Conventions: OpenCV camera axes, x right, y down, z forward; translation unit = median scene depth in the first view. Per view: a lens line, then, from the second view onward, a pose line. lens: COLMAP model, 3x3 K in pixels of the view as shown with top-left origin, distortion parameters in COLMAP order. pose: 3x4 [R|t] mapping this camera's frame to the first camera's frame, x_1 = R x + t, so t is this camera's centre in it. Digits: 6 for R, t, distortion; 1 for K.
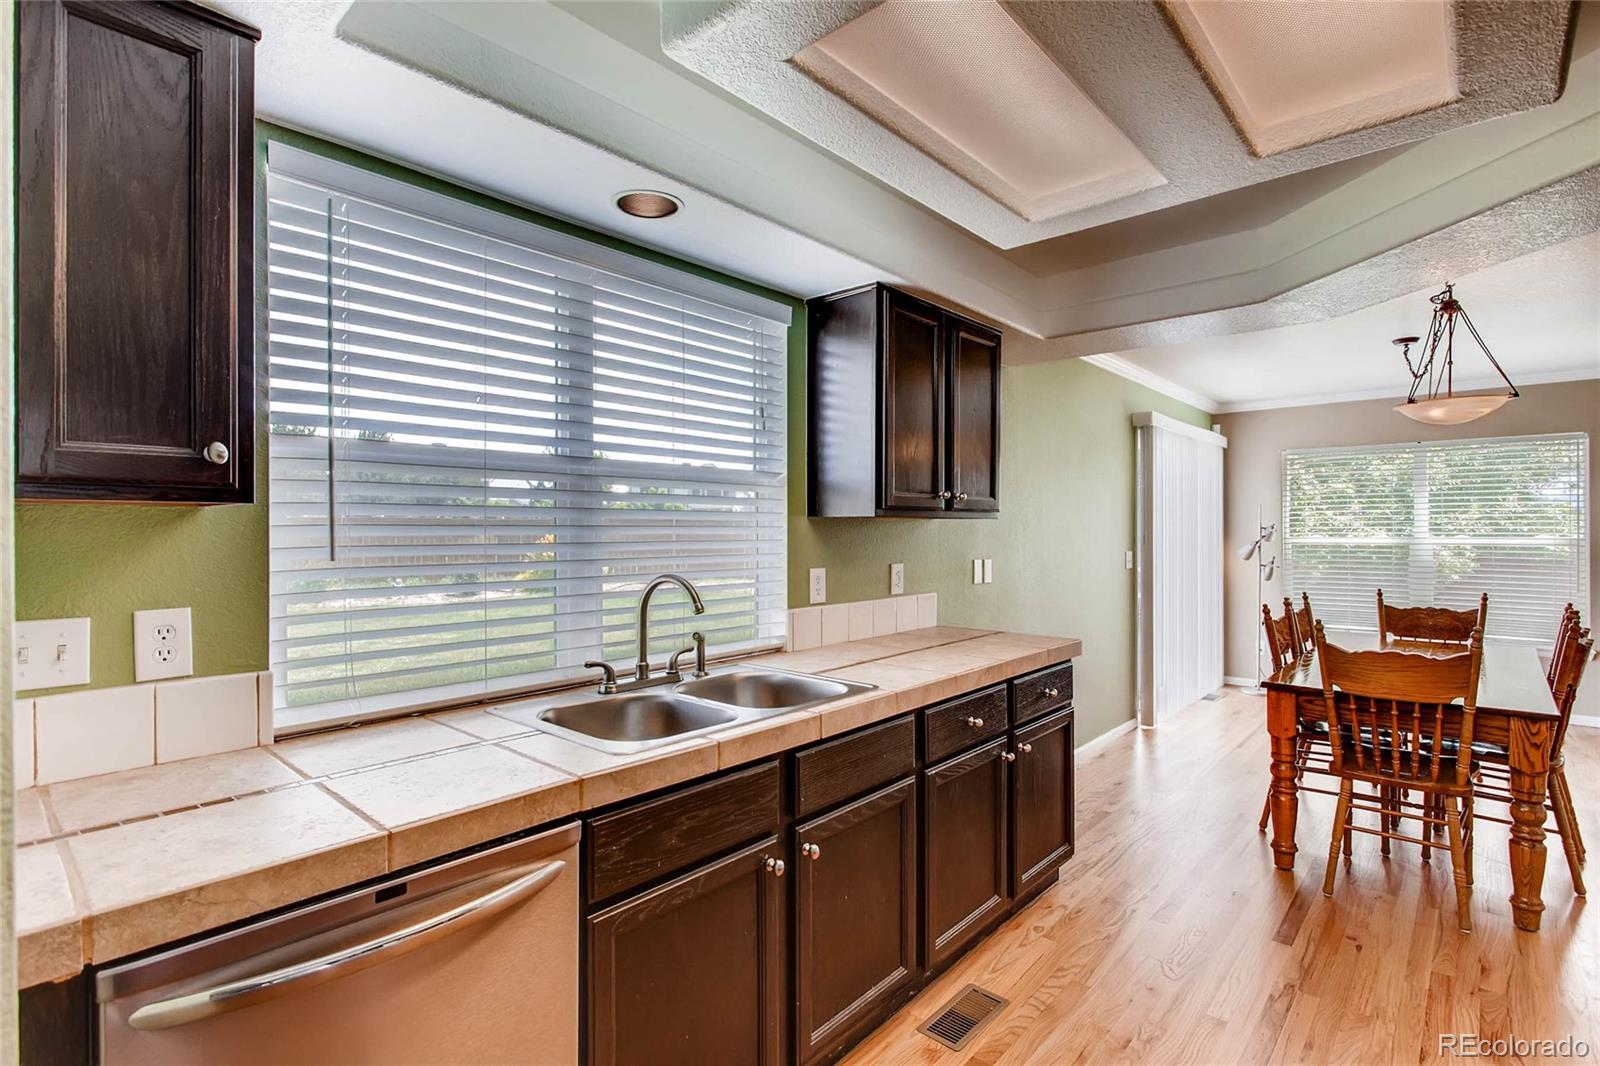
lens RADIAL K [[770.5, 0, 808.4], [0, 770.5, 531.1], [0, 0, 1]] dist [0.001140, 0.001587]
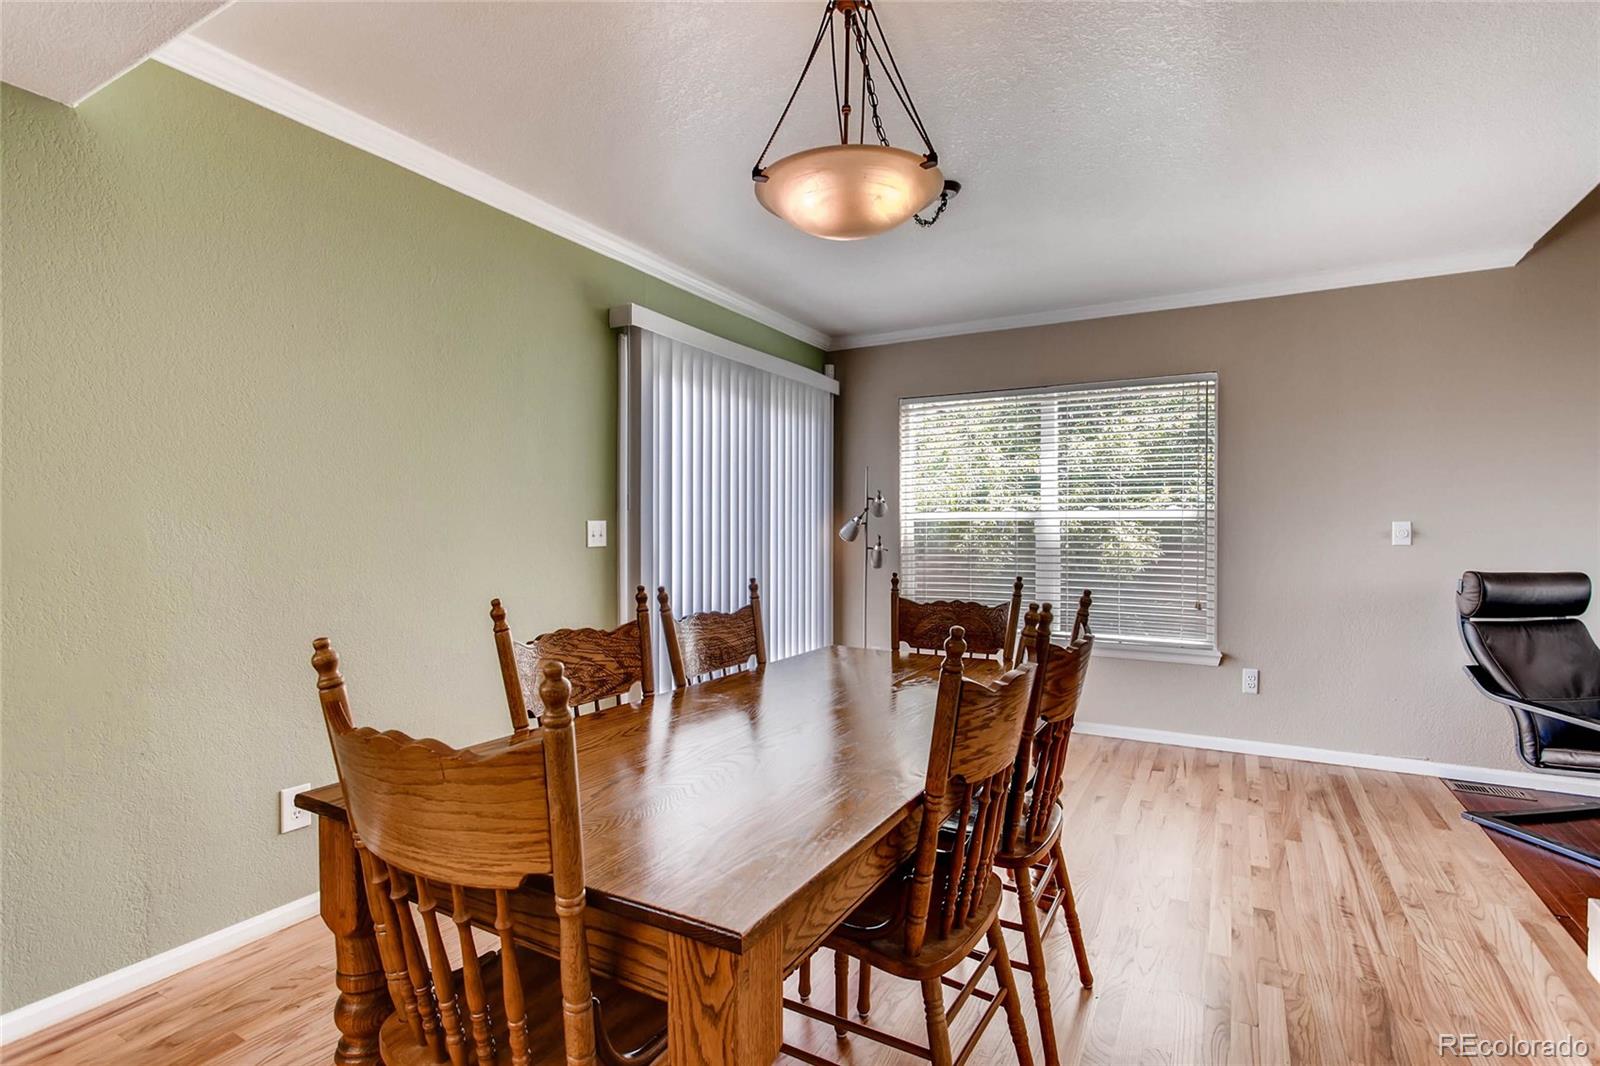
lens RADIAL K [[773.9, 0, 809.8], [0, 773.9, 531.2], [0, 0, 1]] dist [-0.003088, 0.000162]
pose [[0.975990, 0.004666, 0.217766, 0.534931], [-0.005019, 0.999987, 0.001068, 0.040679], [-0.217758, -0.002135, 0.976000, 0.394548]]
